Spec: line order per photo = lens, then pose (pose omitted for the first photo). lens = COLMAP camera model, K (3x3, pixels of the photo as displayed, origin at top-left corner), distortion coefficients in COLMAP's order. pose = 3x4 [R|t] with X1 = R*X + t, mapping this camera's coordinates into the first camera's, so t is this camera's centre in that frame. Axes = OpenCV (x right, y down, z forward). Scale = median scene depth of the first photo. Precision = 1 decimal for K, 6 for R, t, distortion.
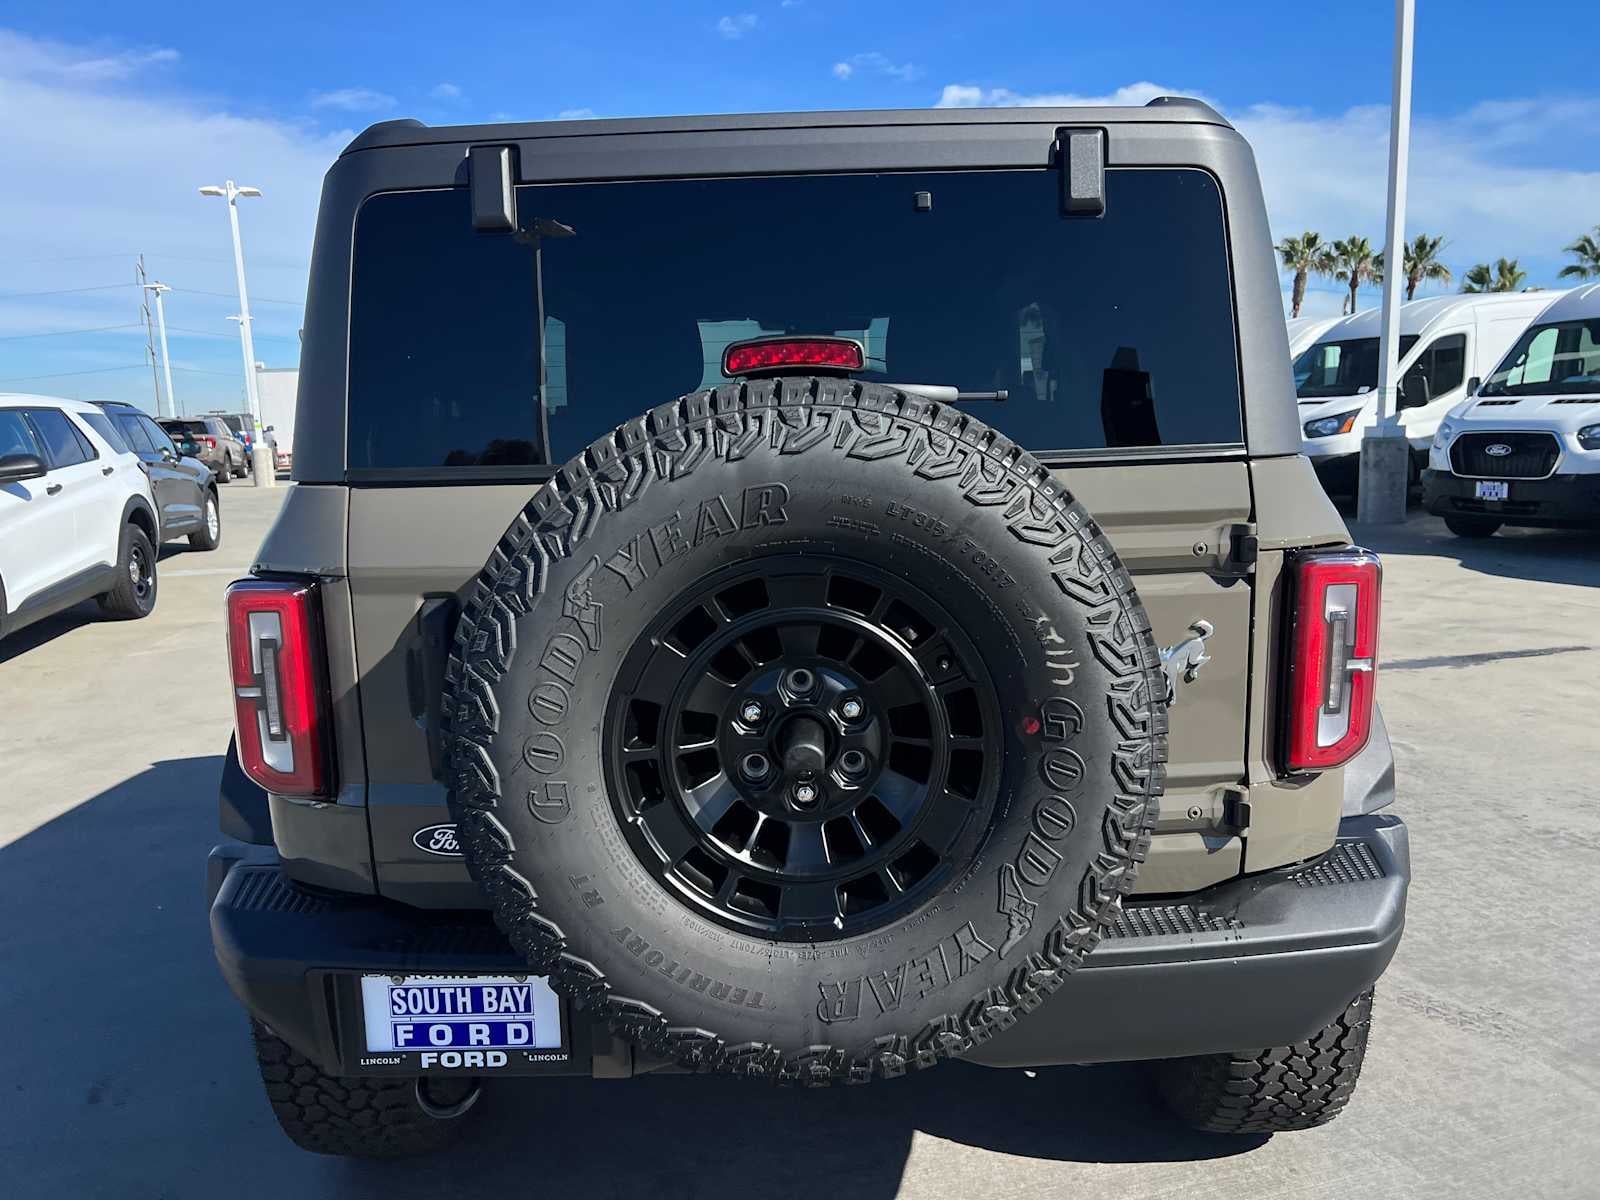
lens RADIAL K [[1206.2, 0, 793.3], [0, 1206.2, 611.0], [0, 0, 1]] dist [0.048495, -0.049372]
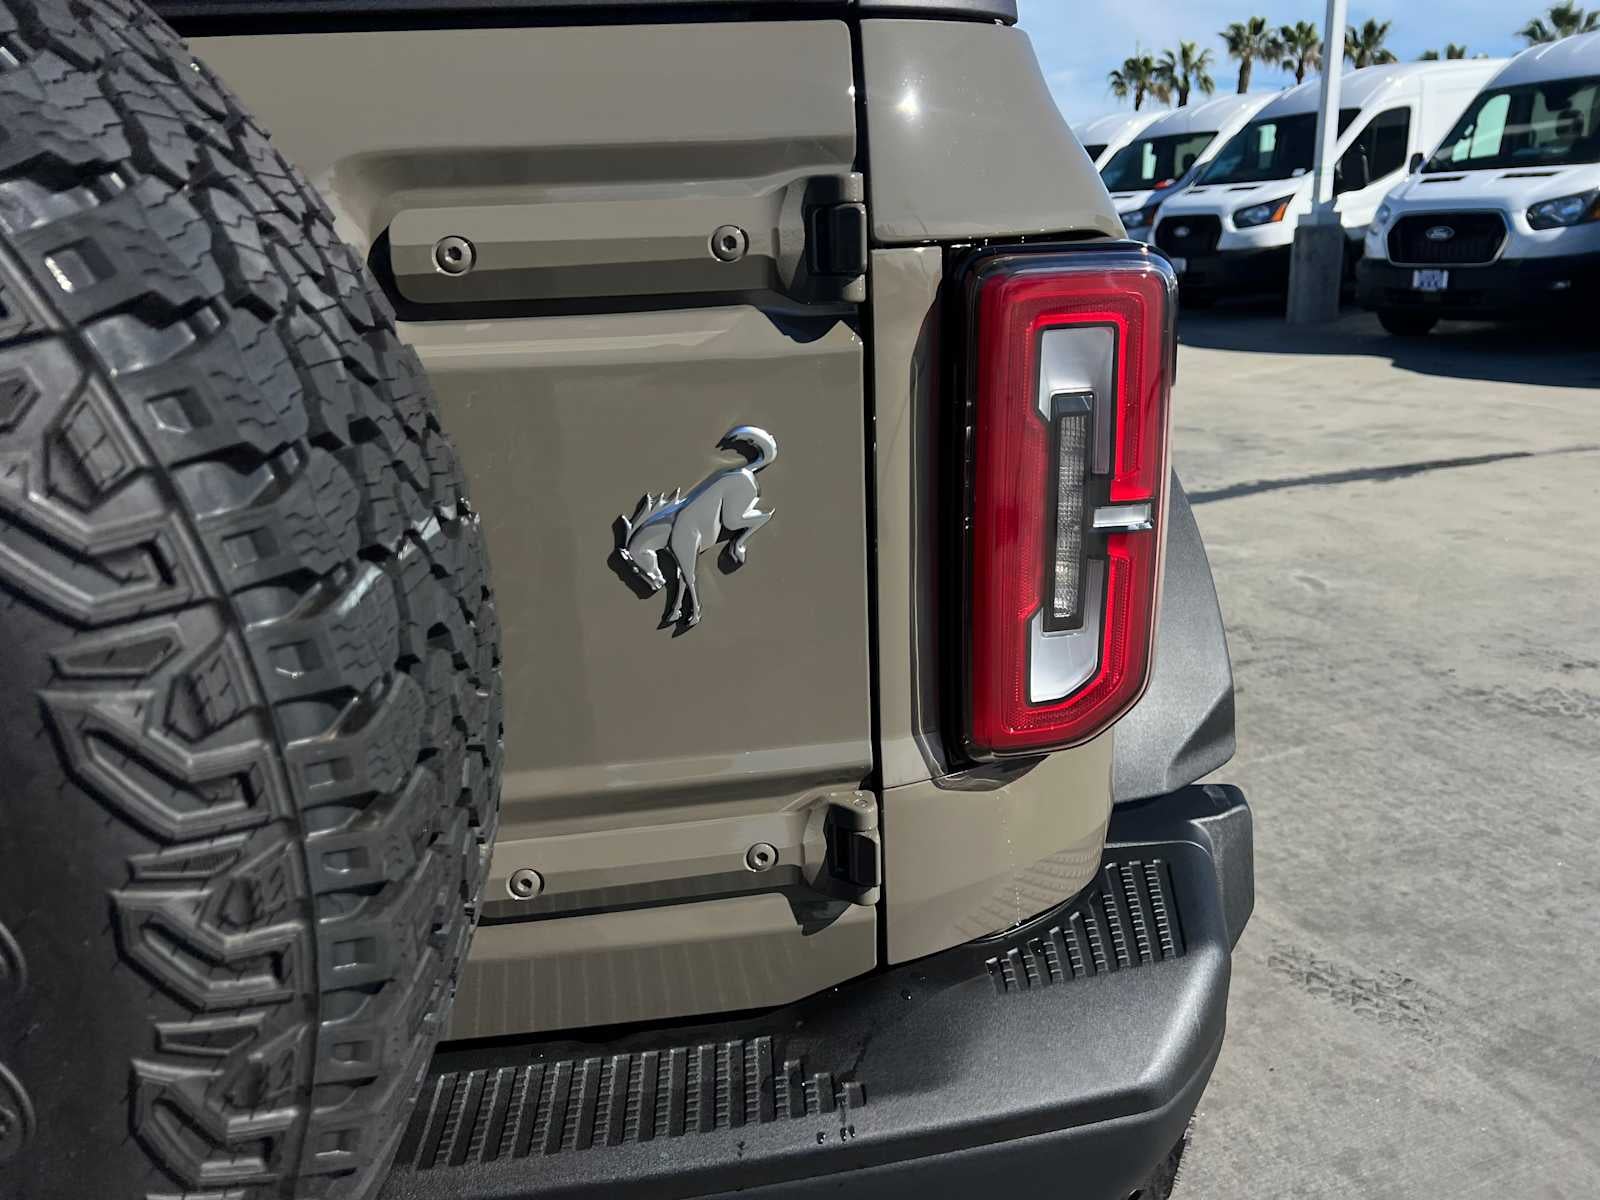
lens RADIAL K [[1206.2, 0, 800.8], [0, 1206.2, 611.7], [0, 0, 1]] dist [0.048495, -0.049372]
pose [[0.998266, -0.033553, 0.048358, 0.187199], [0.026294, 0.989285, 0.143612, 0.007062], [-0.052658, -0.142092, 0.988452, 0.326925]]
